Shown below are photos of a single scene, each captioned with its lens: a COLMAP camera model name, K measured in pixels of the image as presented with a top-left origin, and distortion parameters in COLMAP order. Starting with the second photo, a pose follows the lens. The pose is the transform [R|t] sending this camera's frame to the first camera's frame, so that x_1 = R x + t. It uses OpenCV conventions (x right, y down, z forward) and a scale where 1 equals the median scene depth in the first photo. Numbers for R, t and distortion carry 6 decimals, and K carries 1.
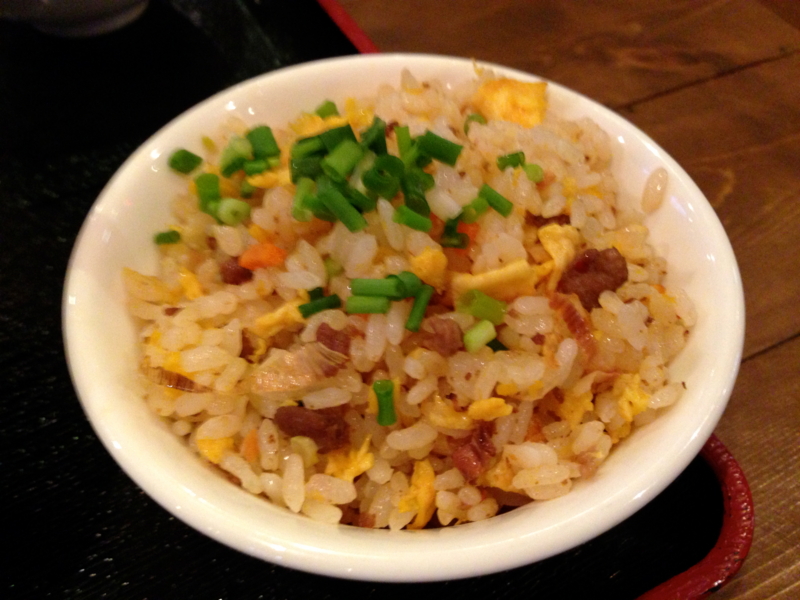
lens RADIAL K [[769.1, 0, 400.4], [0, 769.1, 305.1], [0, 0, 1]] dist [0.050886, 0.000000]
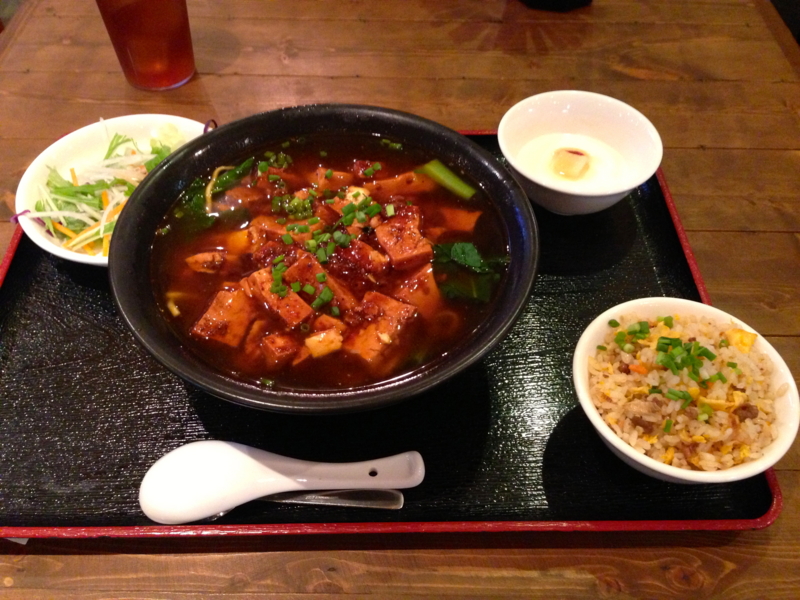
lens RADIAL K [[769.1, 0, 383.7], [0, 769.1, 309.9], [0, 0, 1]] dist [0.050886, 0.000000]
pose [[0.912775, 0.316251, -0.258511, -0.419272], [-0.319429, 0.947110, 0.030783, -0.060713], [0.254574, 0.054478, 0.965518, -2.513219]]
